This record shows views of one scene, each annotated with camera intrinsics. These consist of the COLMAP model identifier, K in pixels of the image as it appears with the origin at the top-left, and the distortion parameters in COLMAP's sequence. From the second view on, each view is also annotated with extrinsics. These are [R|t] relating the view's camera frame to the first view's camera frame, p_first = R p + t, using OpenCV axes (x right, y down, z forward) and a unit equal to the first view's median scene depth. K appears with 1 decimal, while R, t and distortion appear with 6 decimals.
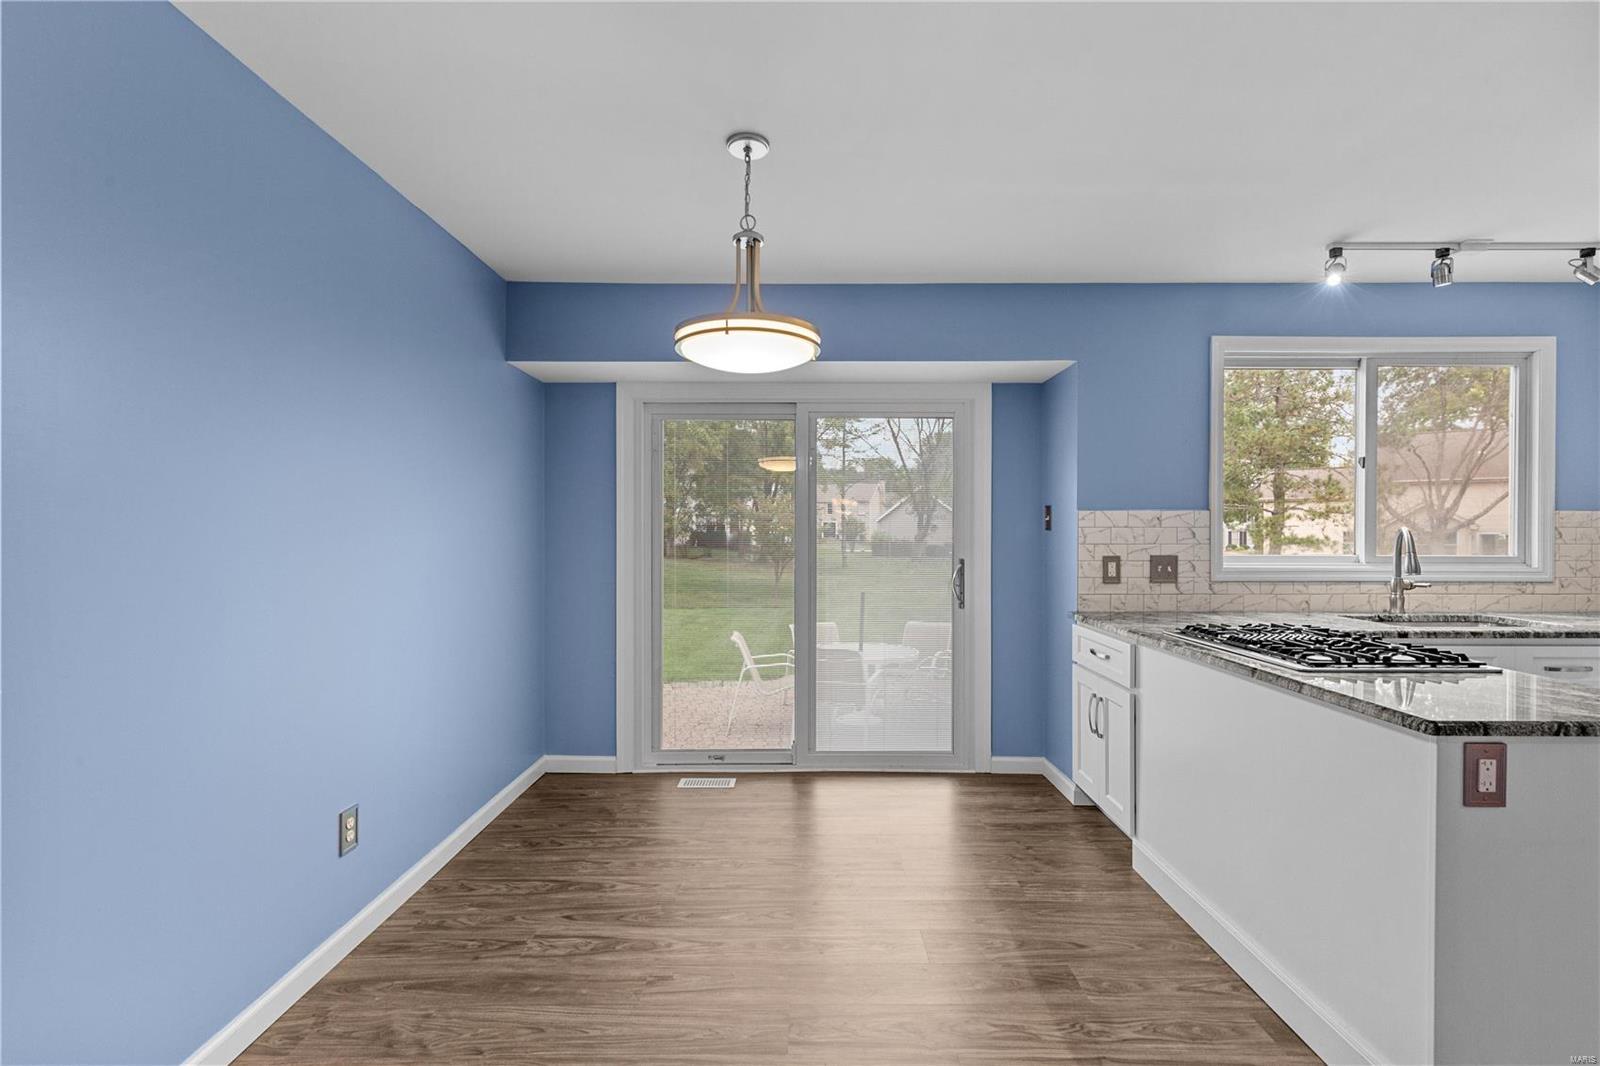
lens RADIAL K [[717.6, 0, 803.2], [0, 717.6, 535.0], [0, 0, 1]] dist [-0.000106, -0.000431]
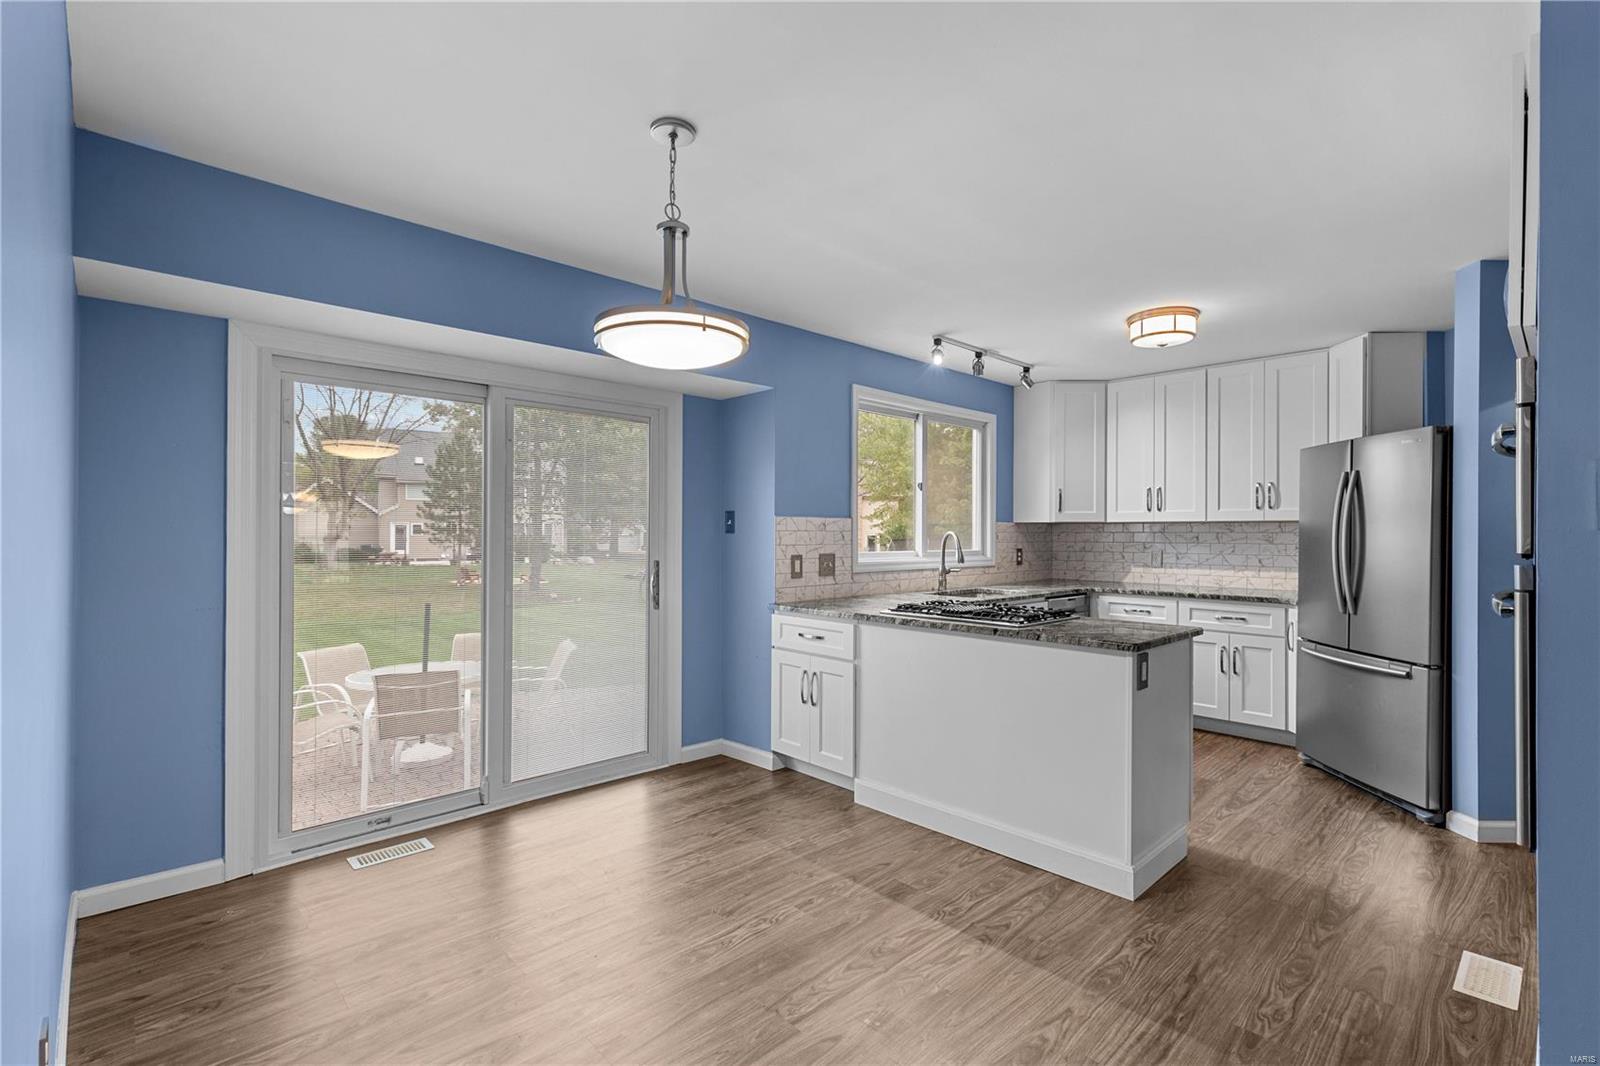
lens RADIAL K [[724.3, 0, 807.2], [0, 724.3, 530.8], [0, 0, 1]] dist [0.001291, -0.000488]
pose [[0.718671, 0.004456, 0.695336, -0.398108], [0.001007, 0.999972, -0.007448, -0.002184], [-0.695350, 0.006053, 0.718646, 0.119241]]
